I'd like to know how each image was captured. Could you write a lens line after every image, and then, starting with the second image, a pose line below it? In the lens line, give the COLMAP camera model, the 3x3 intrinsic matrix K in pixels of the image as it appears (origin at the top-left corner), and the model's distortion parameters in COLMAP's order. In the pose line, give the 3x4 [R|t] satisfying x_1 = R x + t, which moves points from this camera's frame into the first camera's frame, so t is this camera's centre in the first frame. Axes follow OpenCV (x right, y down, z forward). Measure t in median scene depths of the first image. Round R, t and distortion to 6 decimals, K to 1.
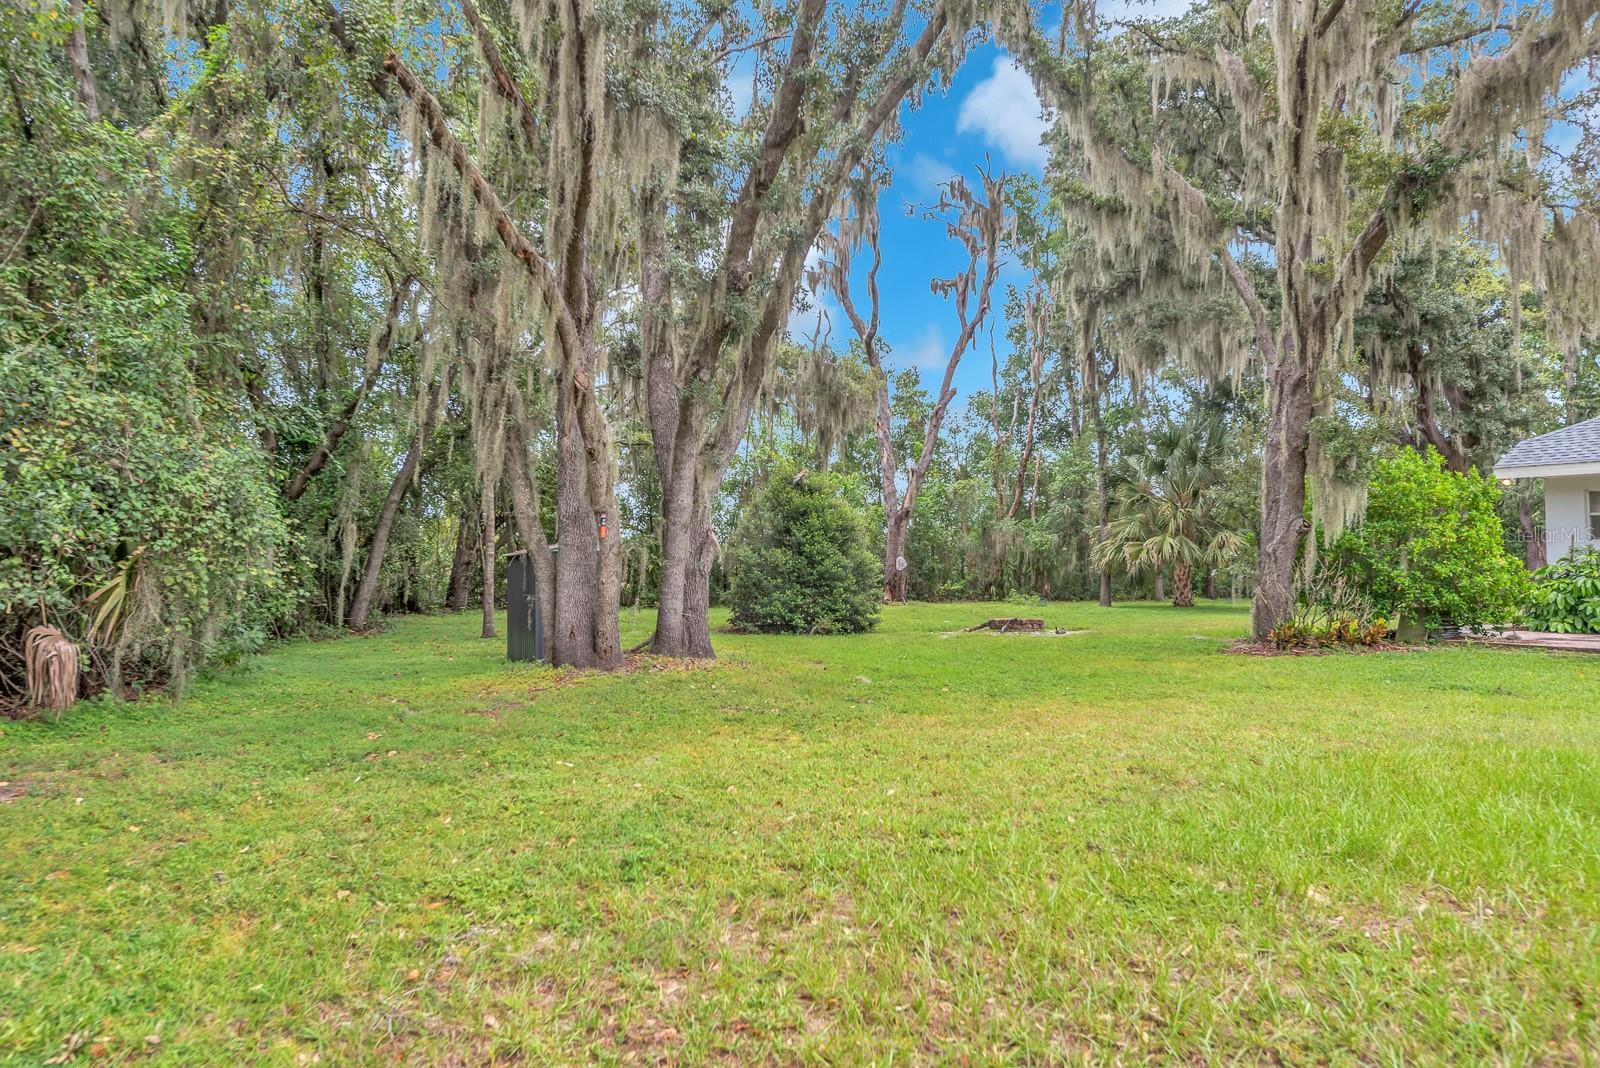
lens RADIAL K [[1102.8, 0, 800.0], [0, 1102.8, 534.0], [0, 0, 1]] dist [0.001073, 0.000403]
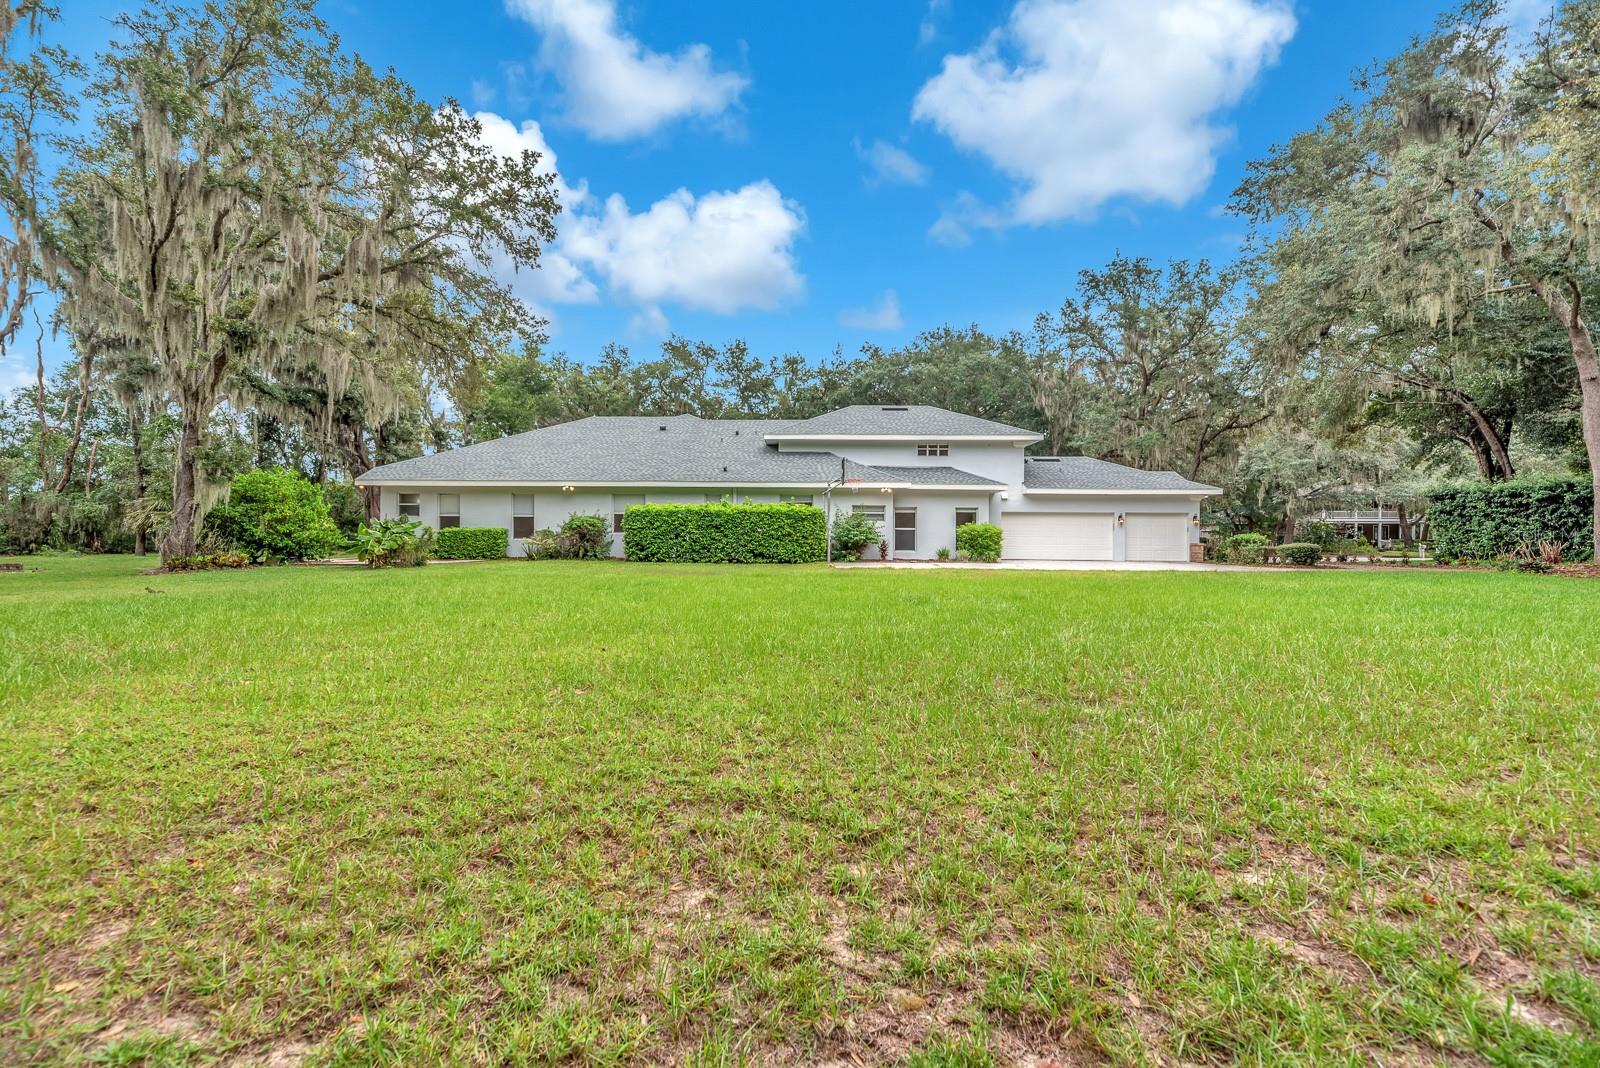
lens RADIAL K [[656.3, 0, 796.2], [0, 656.3, 540.1], [0, 0, 1]] dist [0.001447, 0.000121]
pose [[0.560083, -0.002144, 0.828434, 0.097160], [-0.030209, 0.999279, 0.023010, -0.002305], [-0.827886, -0.037913, 0.559614, -0.386791]]
